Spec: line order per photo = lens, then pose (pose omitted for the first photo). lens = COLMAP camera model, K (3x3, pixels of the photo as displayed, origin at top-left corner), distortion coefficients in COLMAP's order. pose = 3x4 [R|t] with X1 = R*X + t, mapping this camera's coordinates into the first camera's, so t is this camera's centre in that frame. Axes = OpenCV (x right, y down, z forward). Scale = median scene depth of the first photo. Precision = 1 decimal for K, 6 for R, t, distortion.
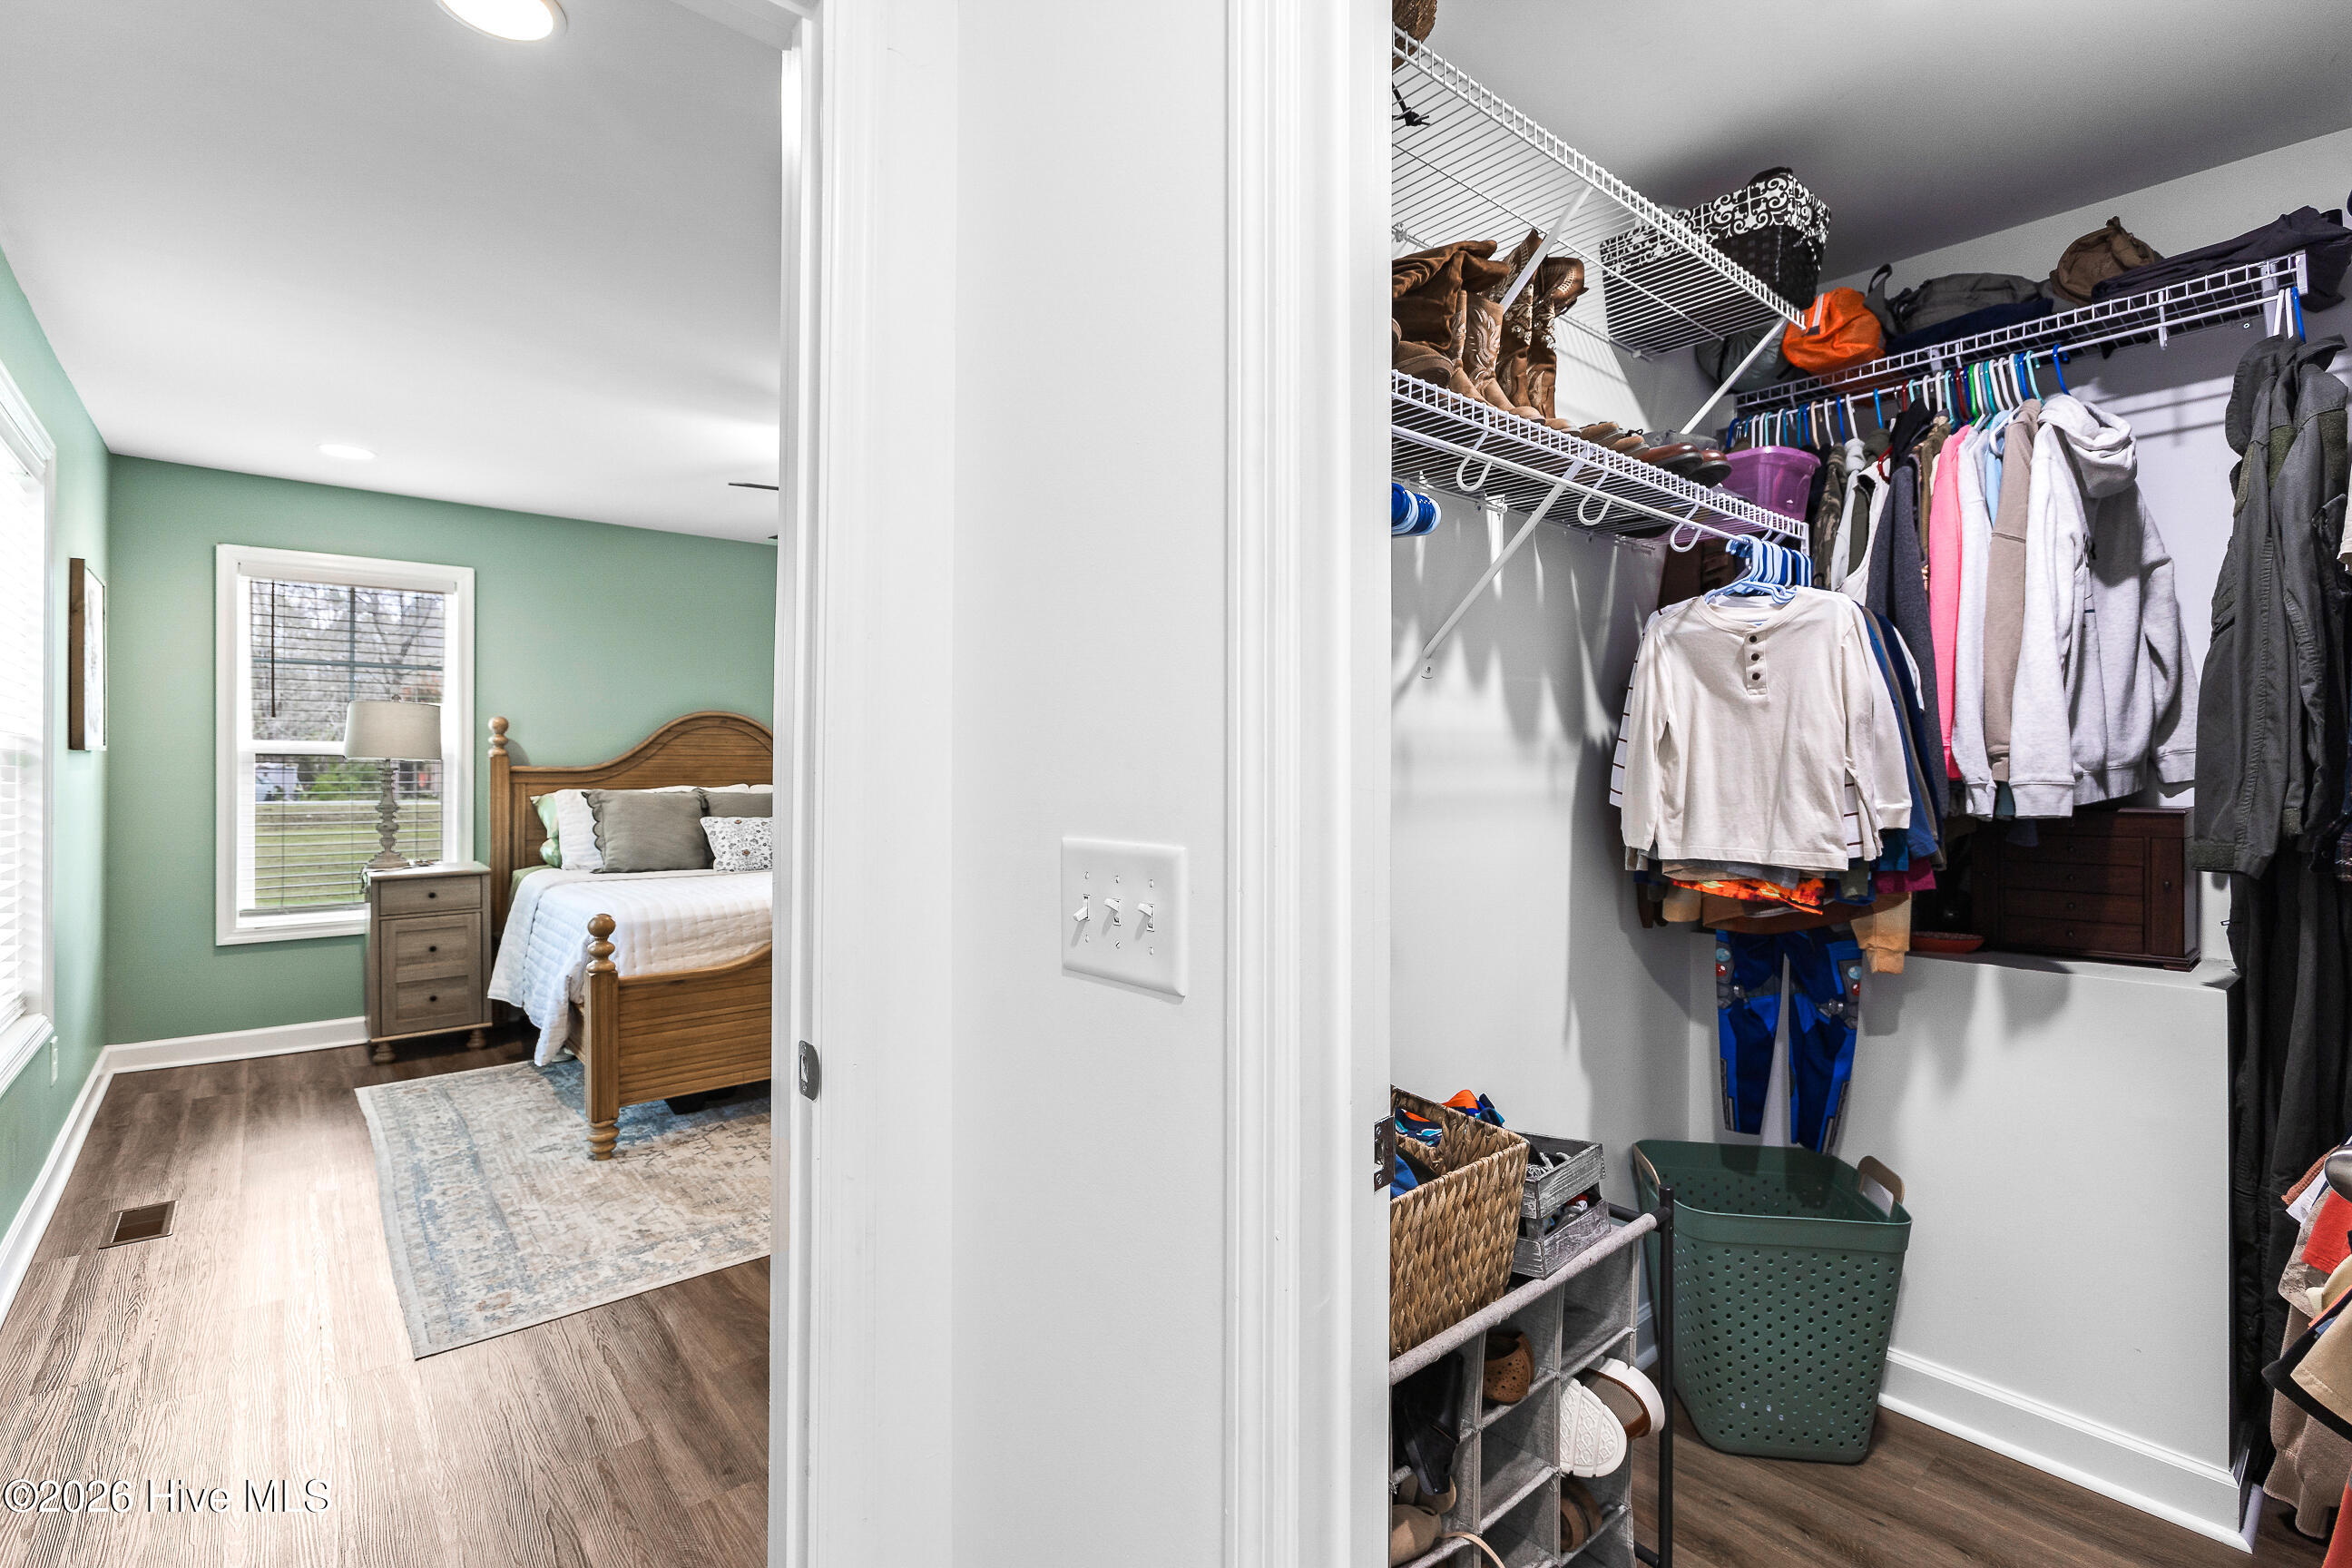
lens RADIAL K [[1075.7, 0, 1175.2], [0, 1075.7, 779.0], [0, 0, 1]] dist [0.000445, 0.008165]
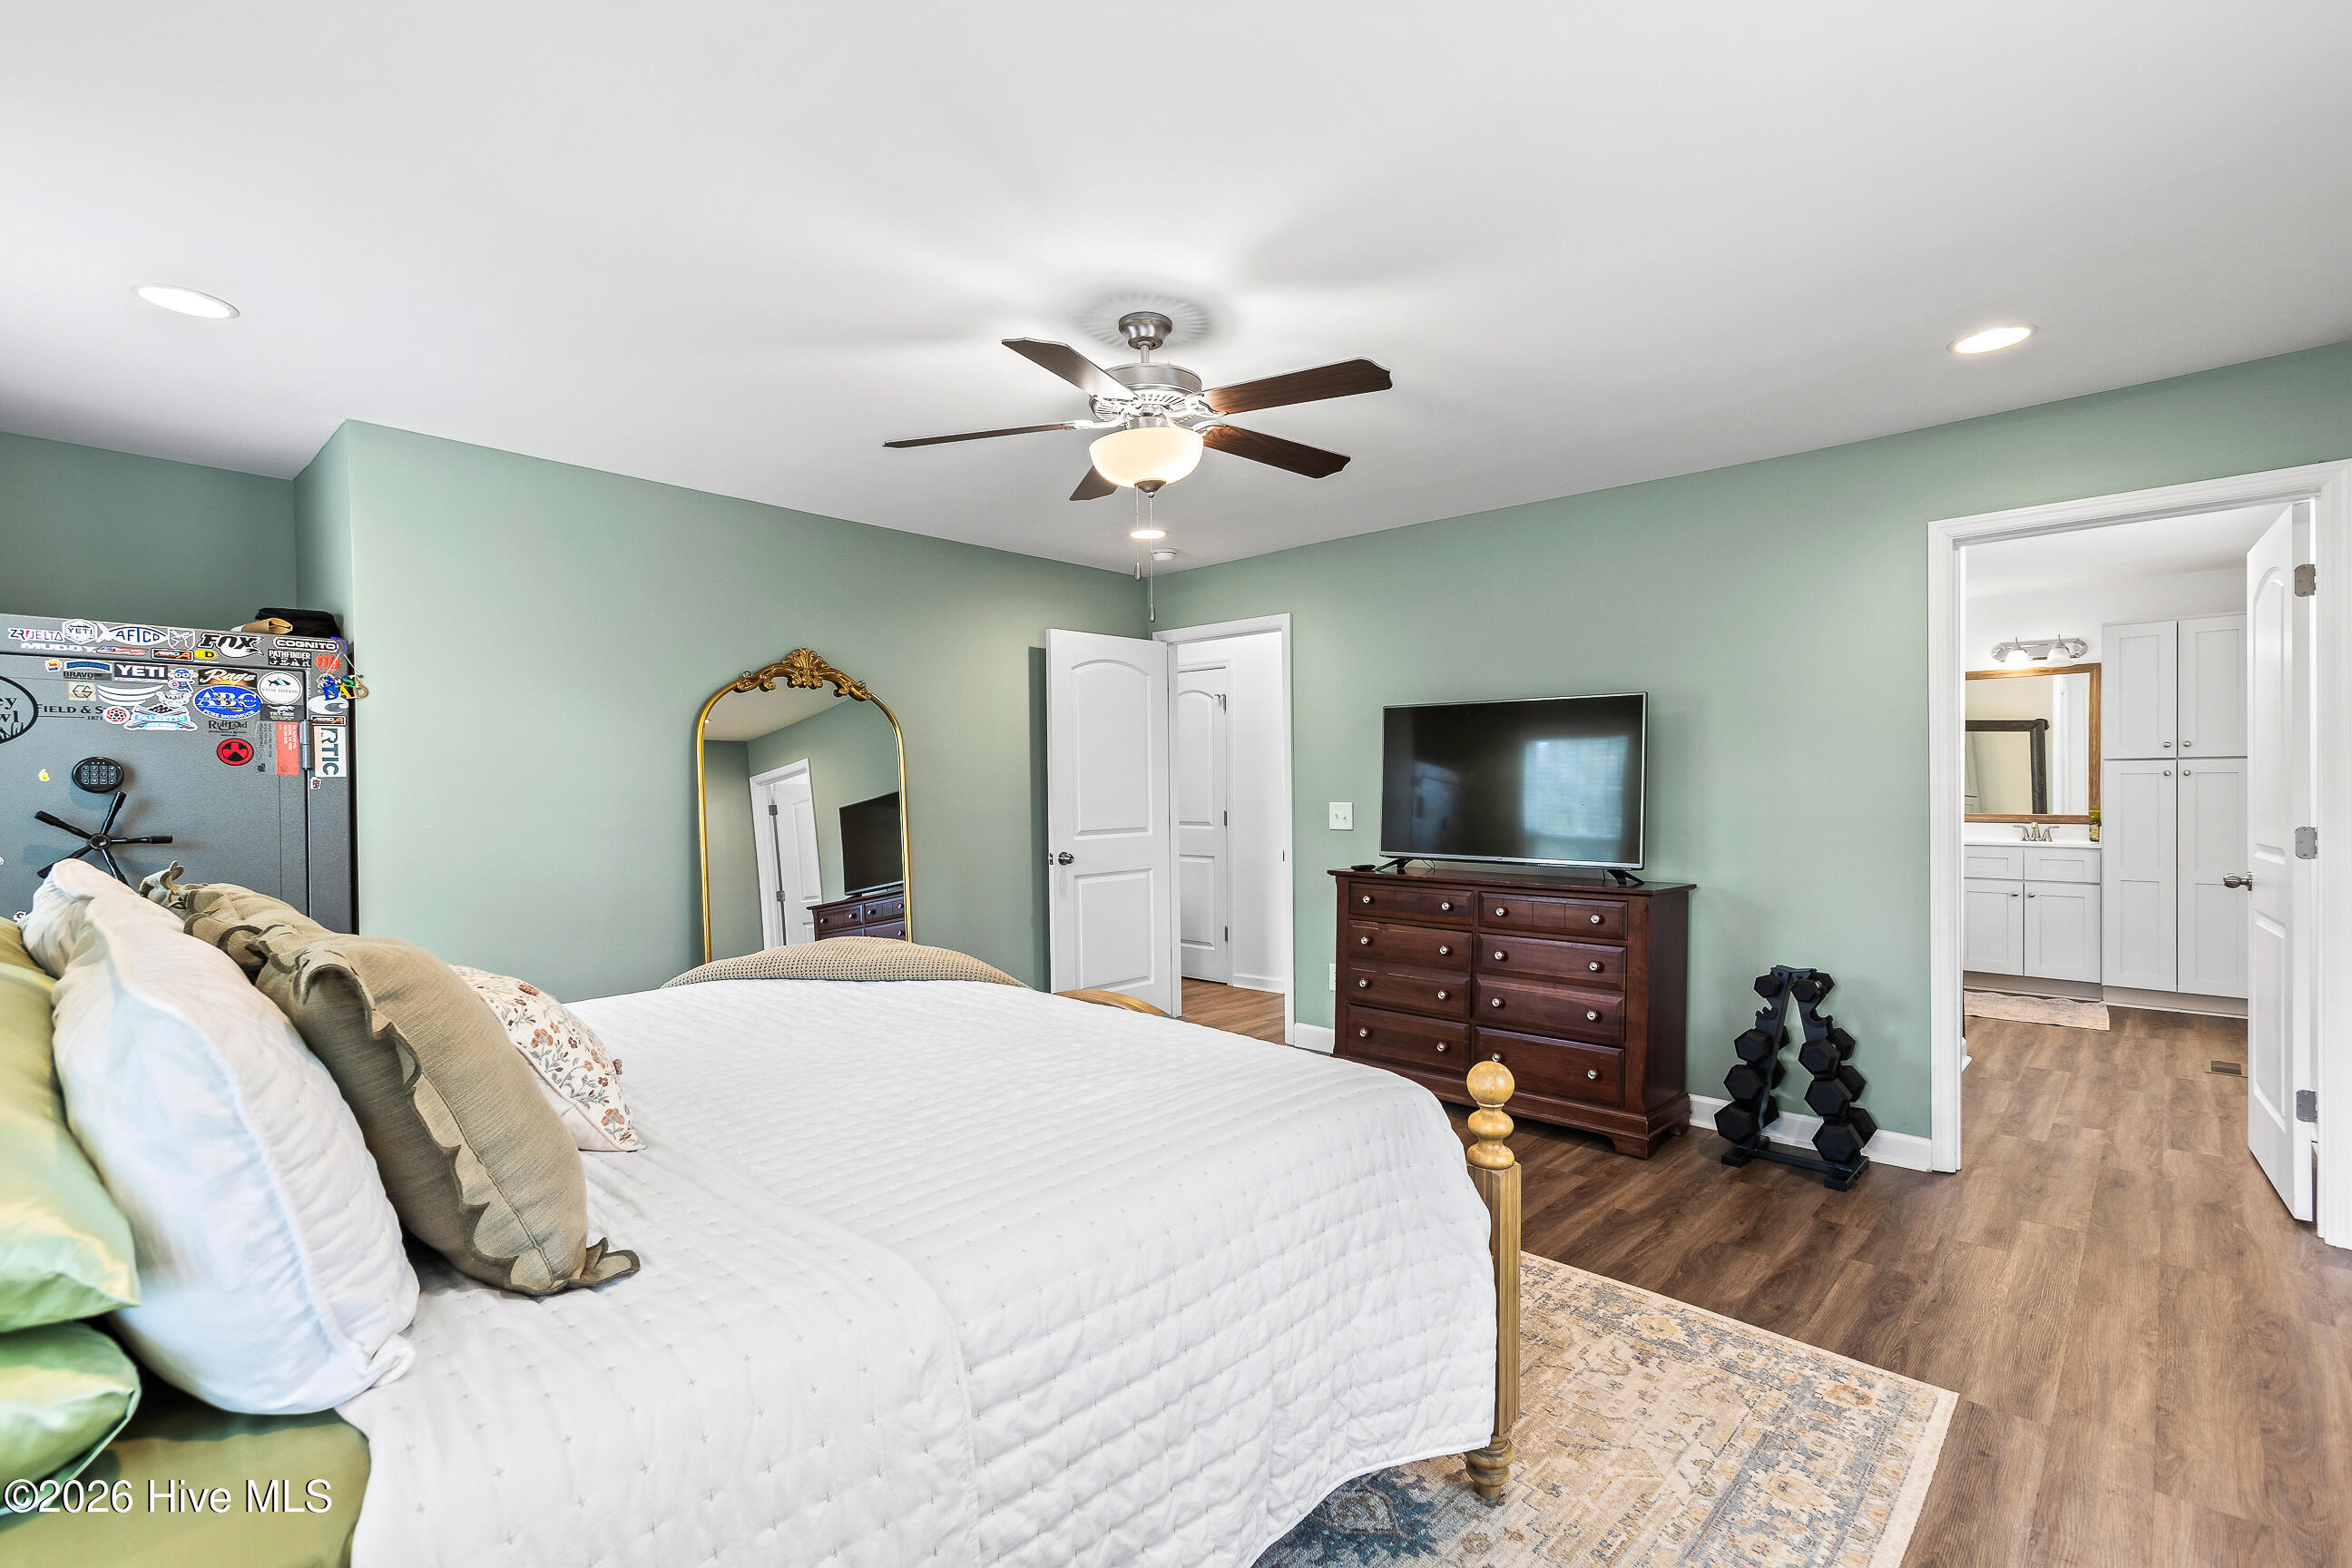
lens RADIAL K [[1075.7, 0, 1175.2], [0, 1075.7, 779.0], [0, 0, 1]] dist [0.000445, 0.008165]
pose [[-0.119035, -0.005744, 0.992873, -1.079597], [0.019544, 0.999776, 0.008127, -0.032598], [-0.992698, 0.020372, -0.118896, 1.229046]]
